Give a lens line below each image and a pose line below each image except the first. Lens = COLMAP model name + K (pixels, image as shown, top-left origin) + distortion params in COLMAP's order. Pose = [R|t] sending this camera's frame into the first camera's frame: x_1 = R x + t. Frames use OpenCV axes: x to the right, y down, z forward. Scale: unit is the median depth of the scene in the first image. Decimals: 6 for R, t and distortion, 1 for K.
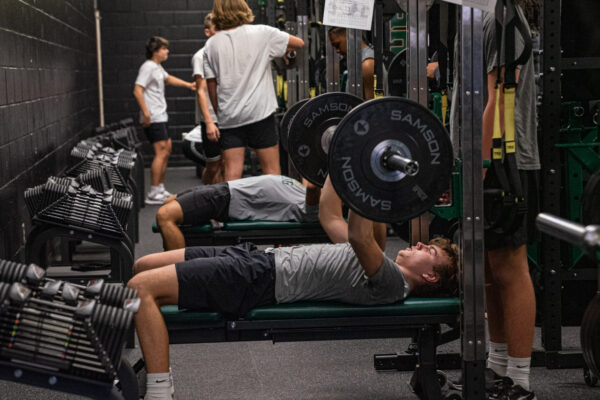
lens RADIAL K [[1326.1, 0, 300.0], [0, 1326.1, 200.0], [0, 0, 1]] dist [0.259593, 0.476458]
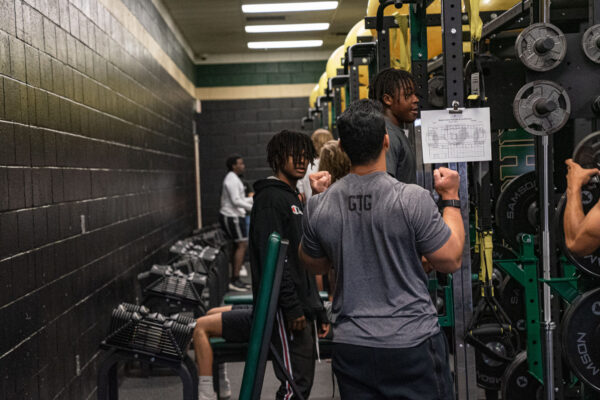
lens RADIAL K [[1326.1, 0, 300.0], [0, 1326.1, 200.0], [0, 0, 1]] dist [0.259593, 0.476458]
pose [[0.996737, -0.012664, -0.079715, 0.086149], [0.006816, 0.997293, -0.073214, 0.017761], [0.080427, 0.072432, 0.994125, -0.428879]]
